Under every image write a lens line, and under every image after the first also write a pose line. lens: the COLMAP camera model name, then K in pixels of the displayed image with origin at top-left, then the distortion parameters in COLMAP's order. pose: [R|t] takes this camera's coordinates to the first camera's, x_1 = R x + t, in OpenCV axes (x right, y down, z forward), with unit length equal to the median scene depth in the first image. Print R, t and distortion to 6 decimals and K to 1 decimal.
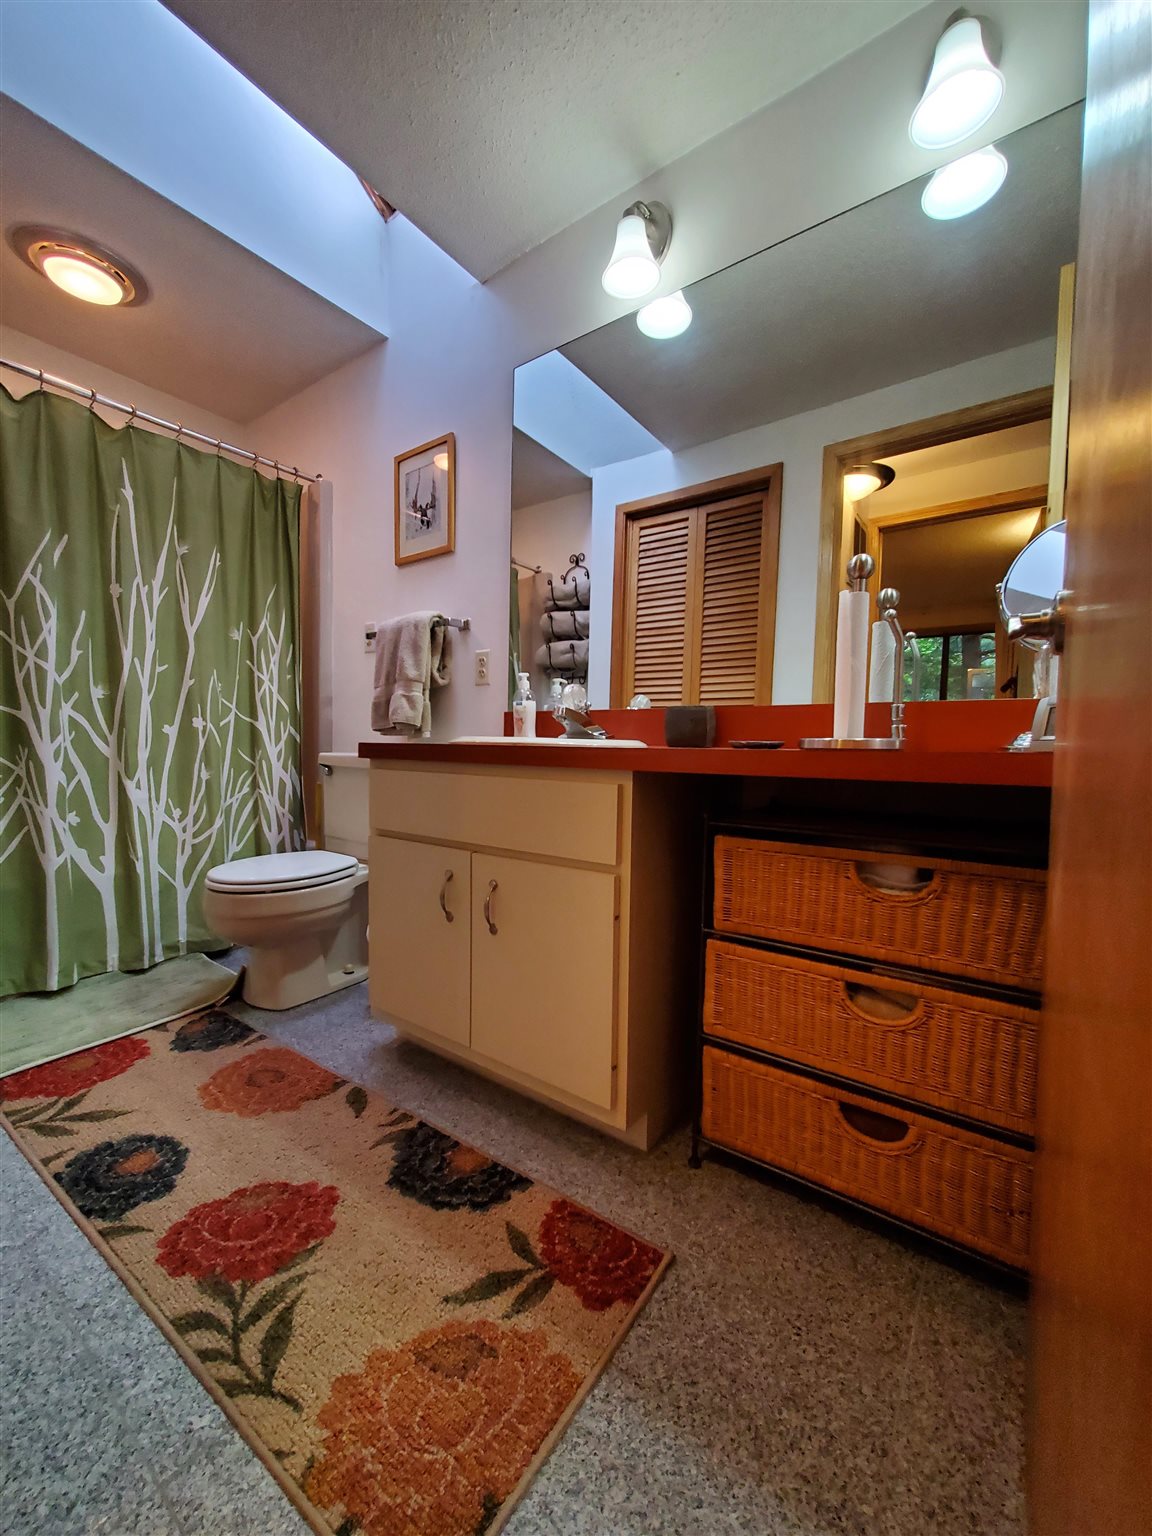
lens RADIAL K [[613.7, 0, 578.3], [0, 613.7, 778.7], [0, 0, 1]] dist [0.002246, -0.000135]
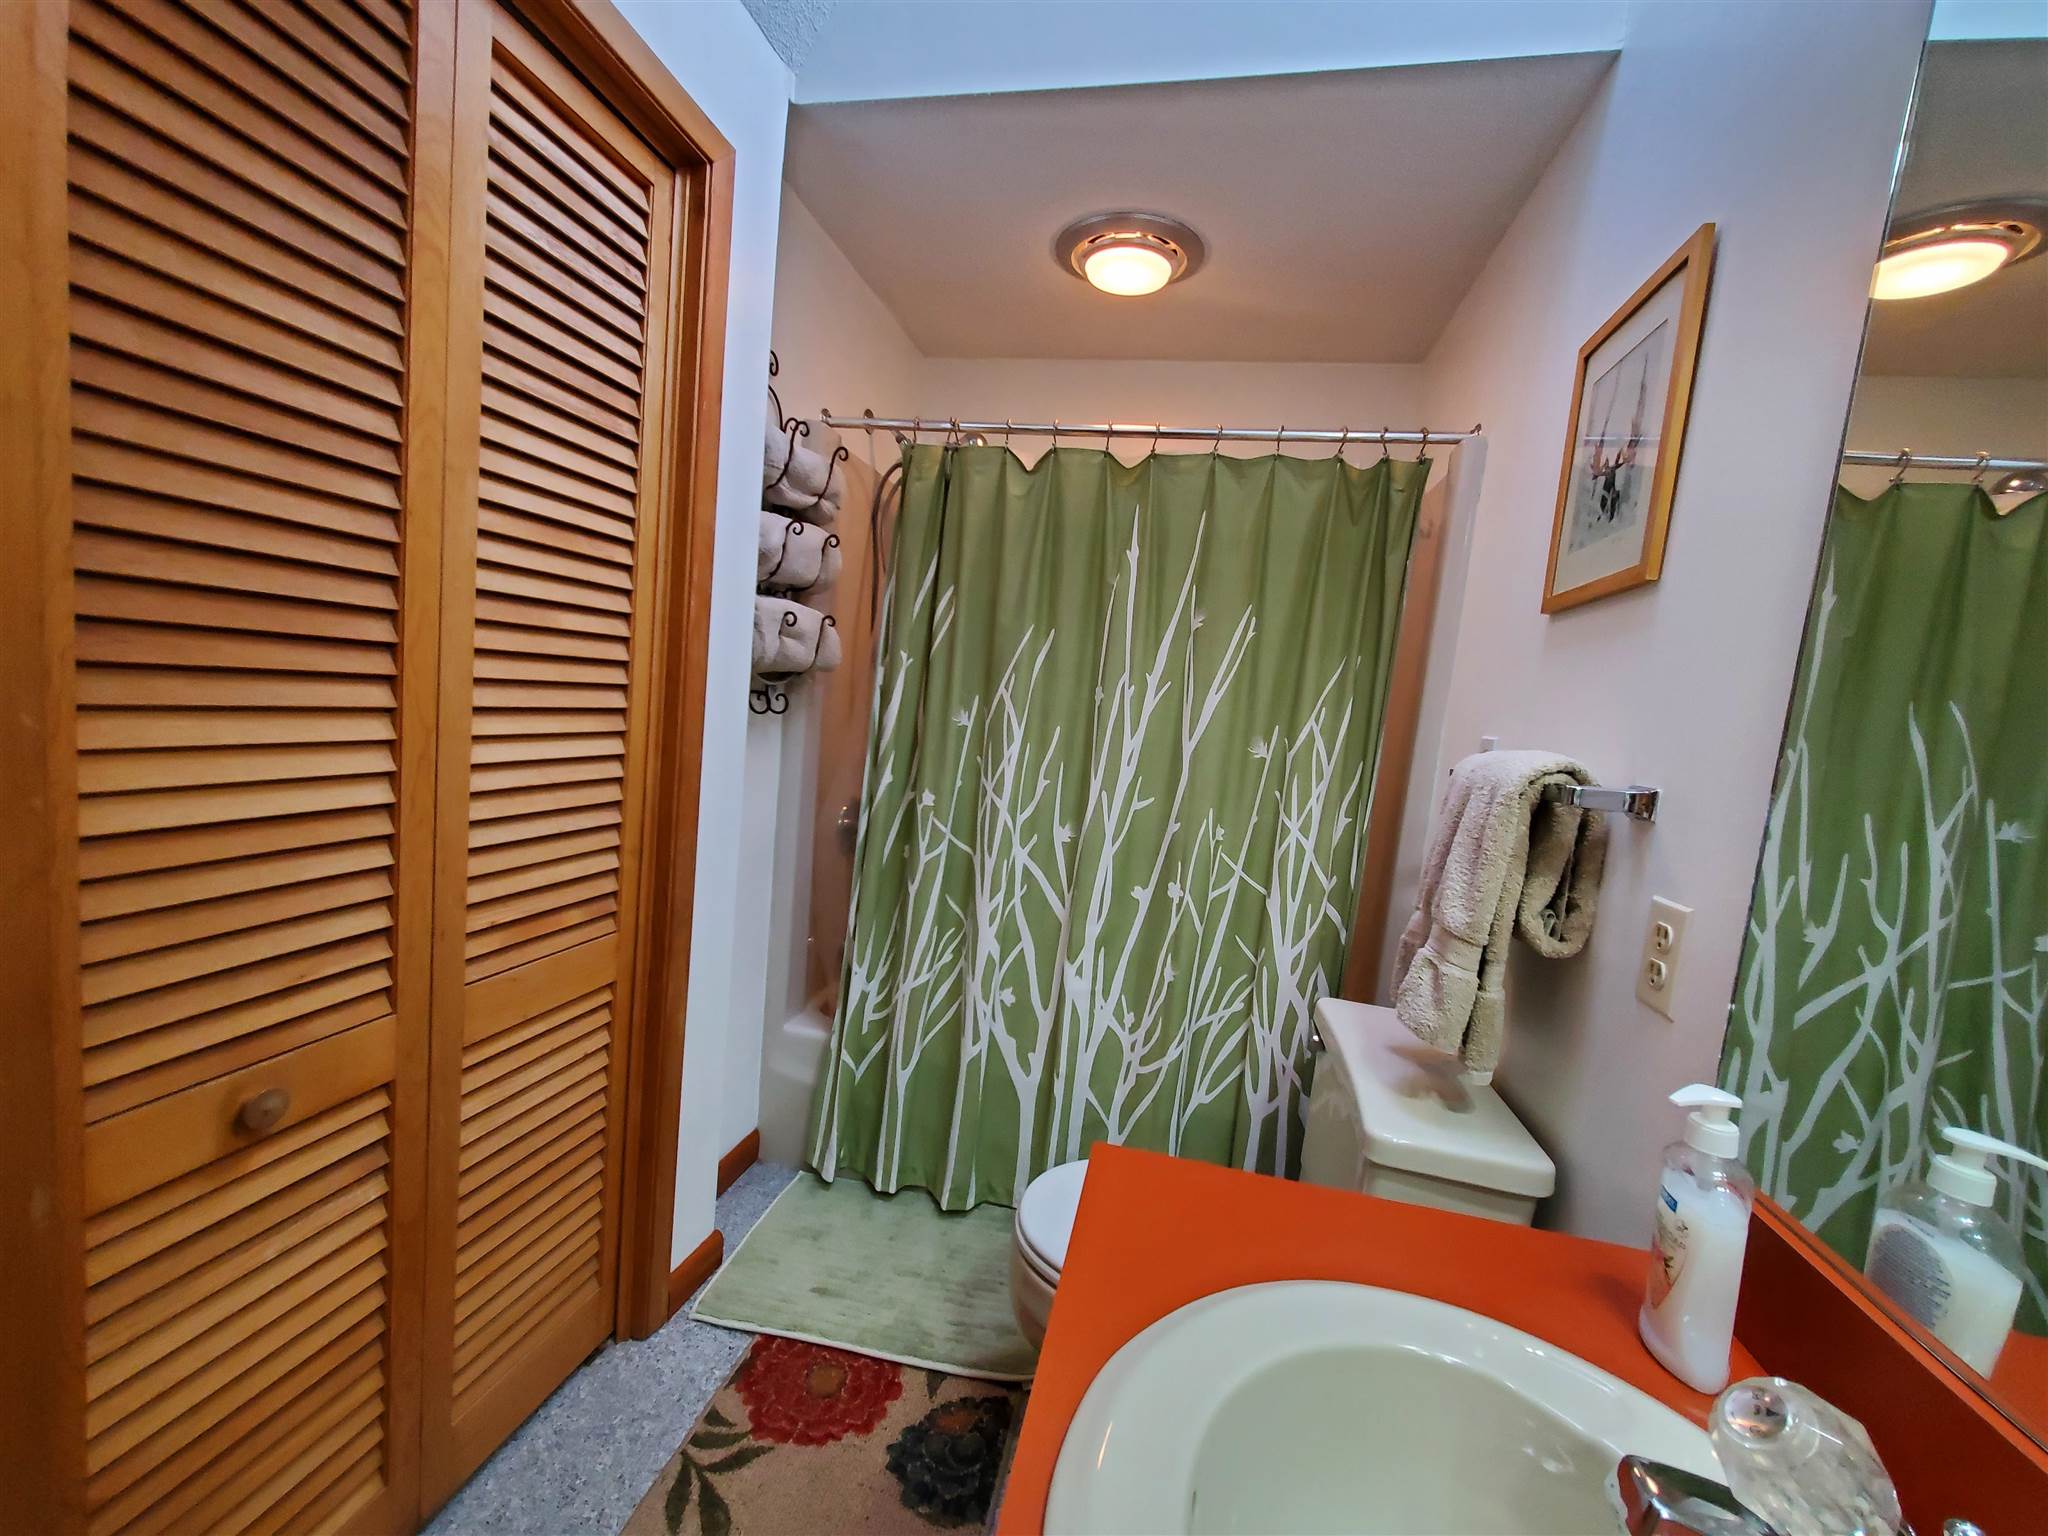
lens RADIAL K [[818.3, 0, 1031.8], [0, 818.3, 773.7], [0, 0, 1]] dist [0.002246, -0.000135]
pose [[0.407065, 0.109269, -0.906840, 0.084474], [-0.135419, 0.989066, 0.058389, -0.260211], [0.903305, 0.099035, 0.417412, 0.539985]]
